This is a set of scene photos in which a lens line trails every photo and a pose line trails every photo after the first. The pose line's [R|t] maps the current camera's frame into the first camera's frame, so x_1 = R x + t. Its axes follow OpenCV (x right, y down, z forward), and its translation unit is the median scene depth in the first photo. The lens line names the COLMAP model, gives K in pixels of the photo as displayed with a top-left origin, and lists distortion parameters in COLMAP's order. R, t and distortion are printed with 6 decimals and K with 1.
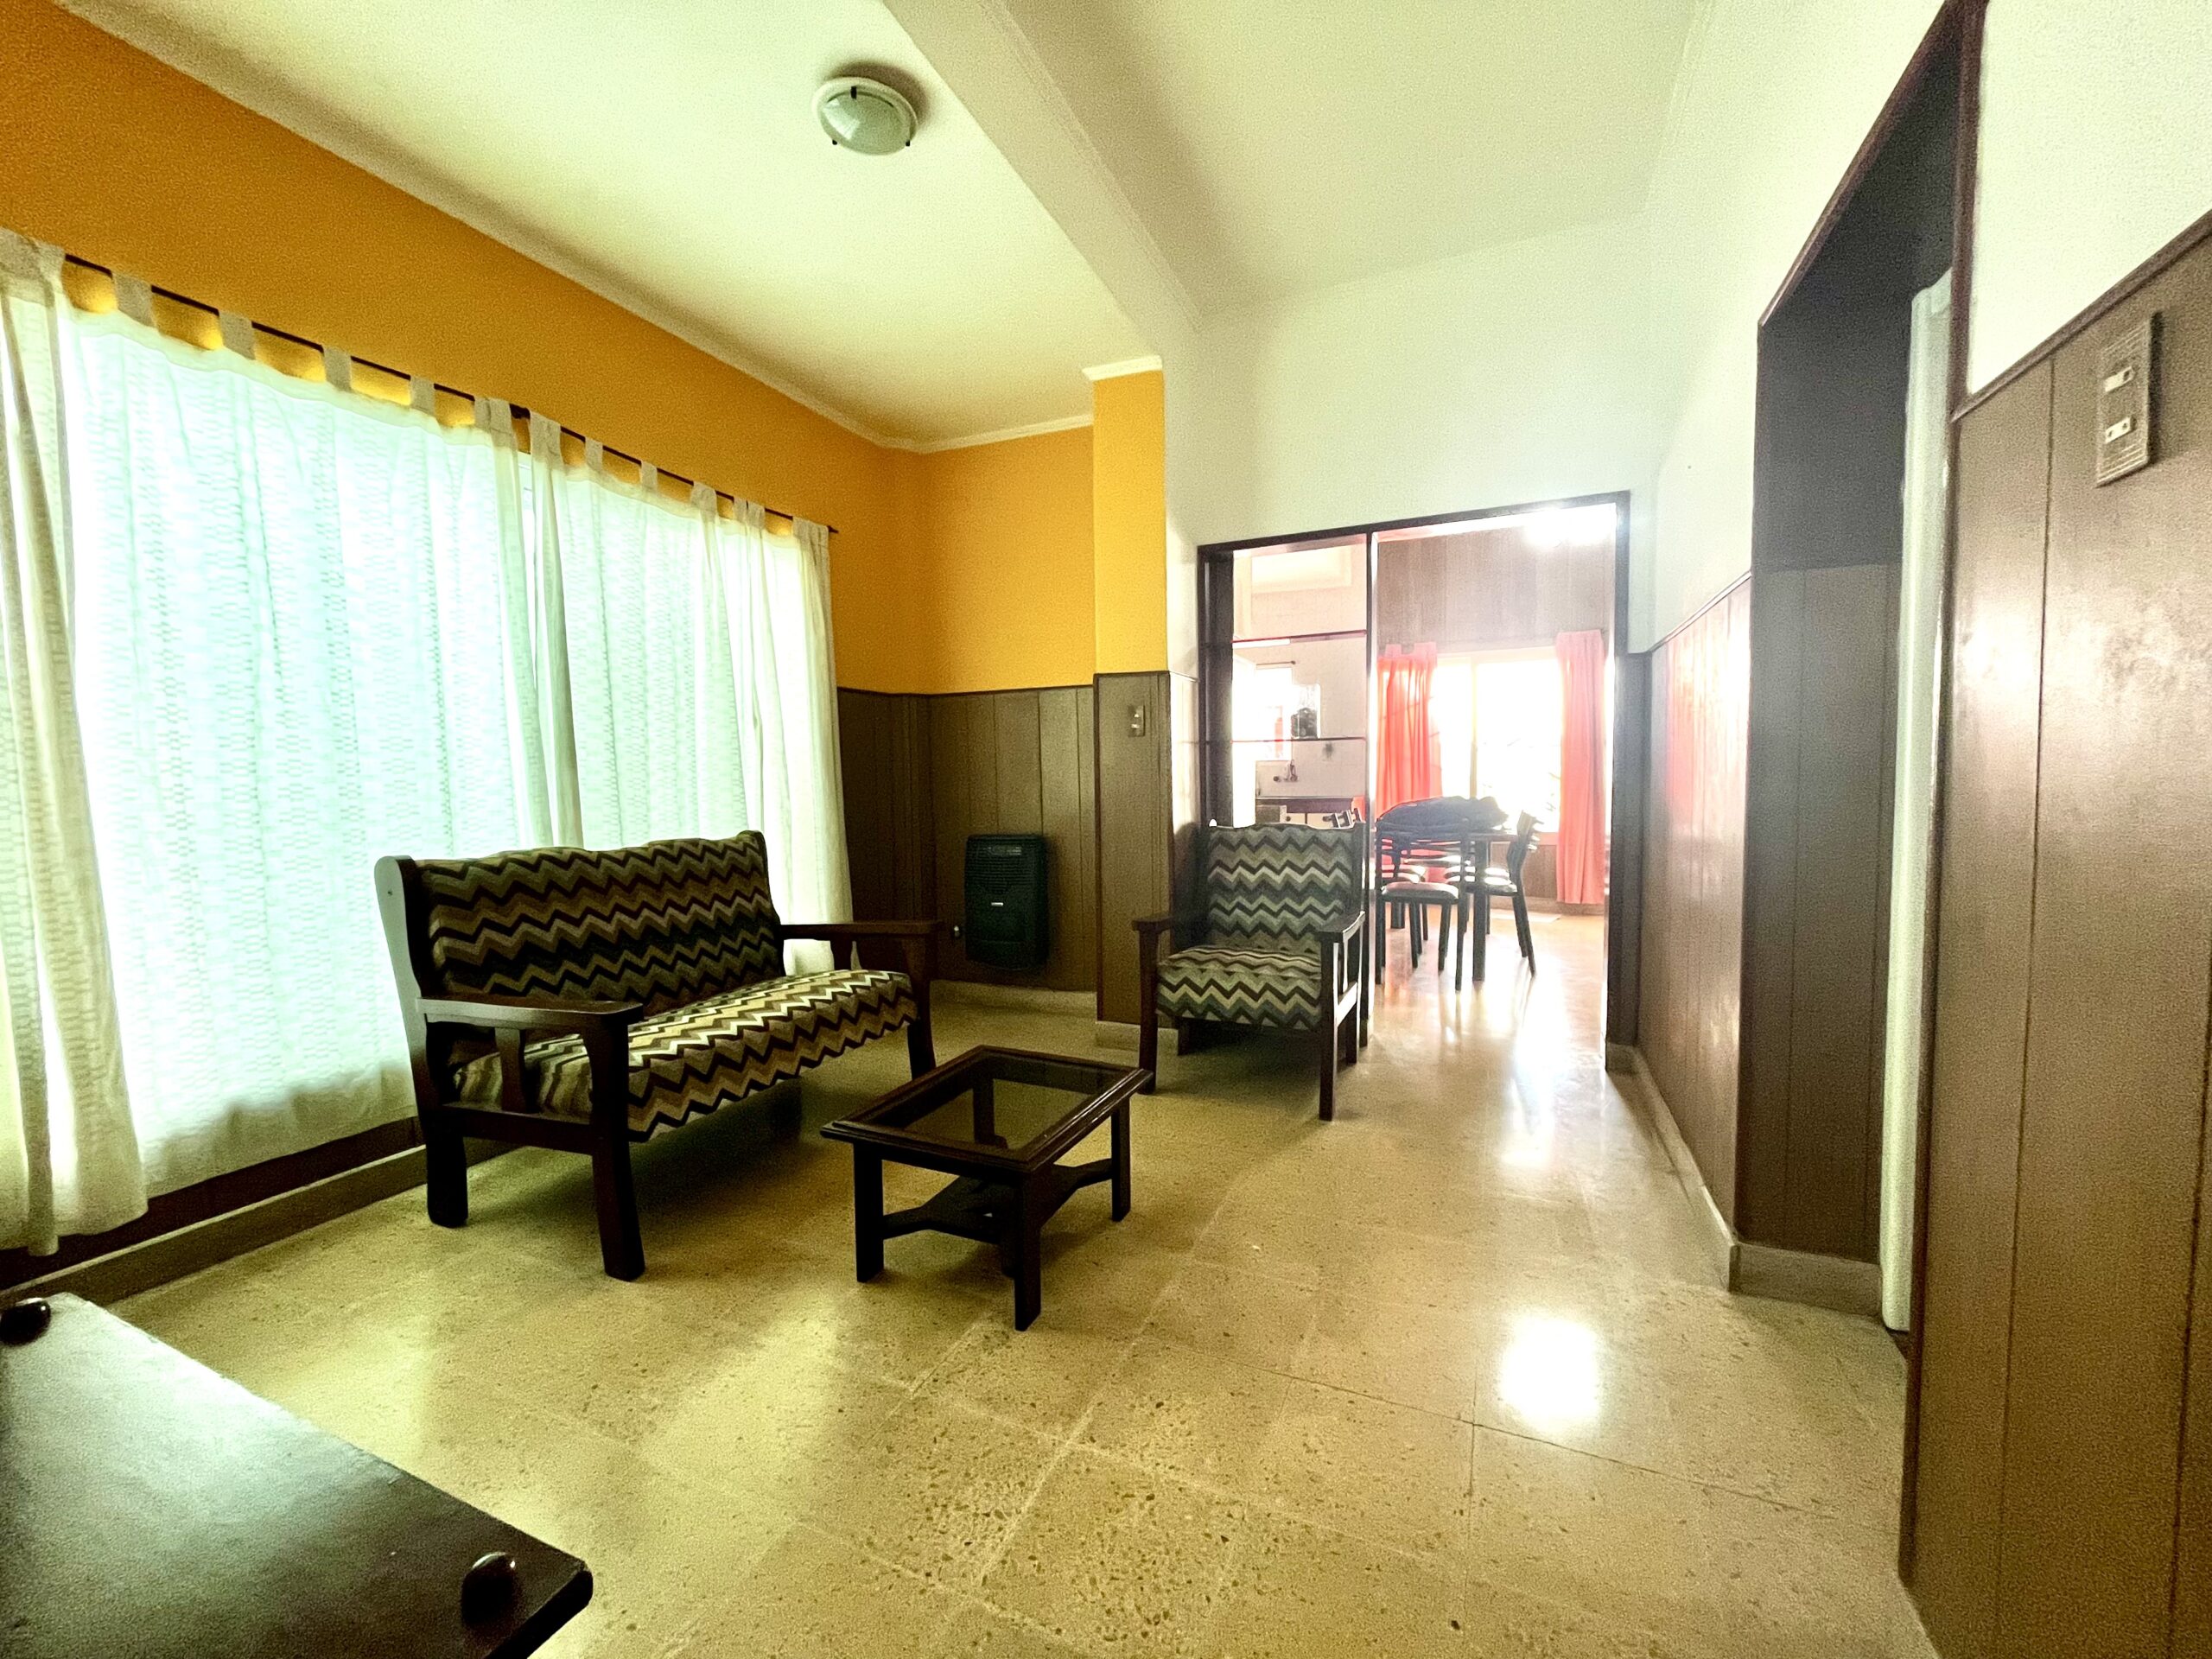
lens RADIAL K [[891.5, 0, 1098.8], [0, 891.5, 826.9], [0, 0, 1]] dist [-0.002563, -0.000505]
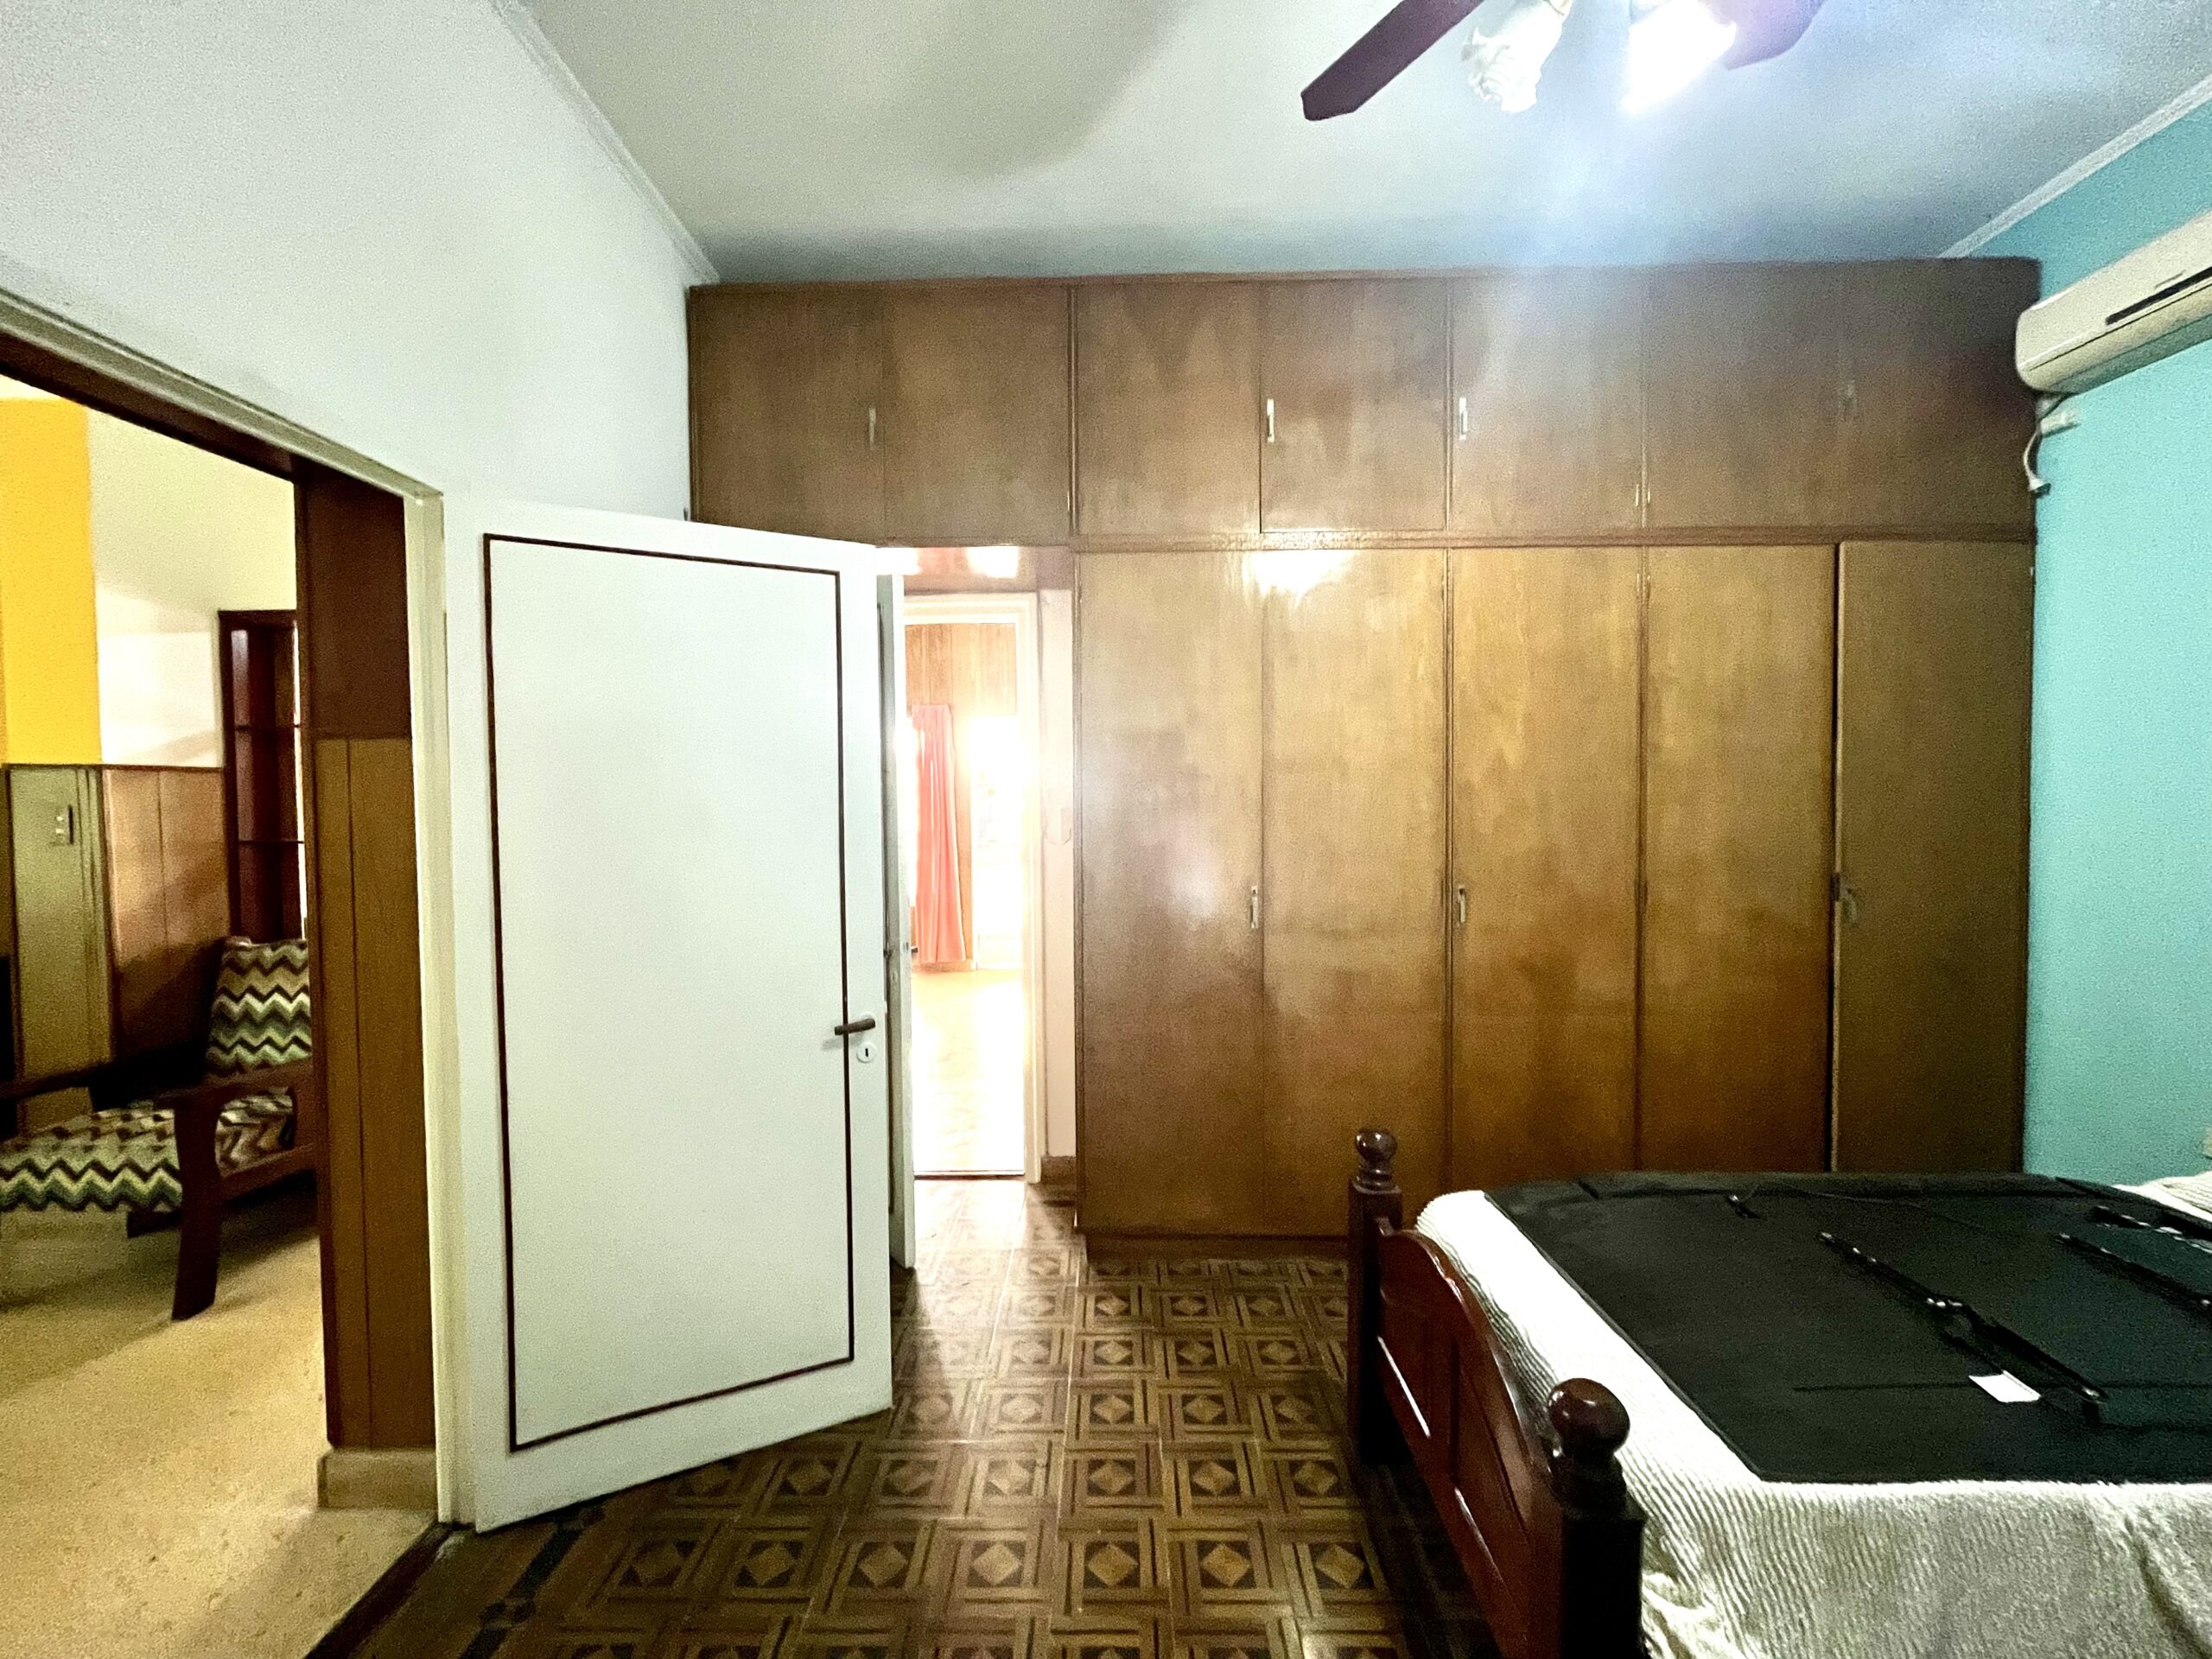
lens RADIAL K [[891.5, 0, 1098.8], [0, 891.5, 826.9], [0, 0, 1]] dist [-0.002563, -0.000505]
pose [[0.921893, -0.010267, 0.387308, 0.582514], [0.021814, 0.999439, -0.025431, -0.075458], [-0.386830, 0.031894, 0.921599, -0.094402]]
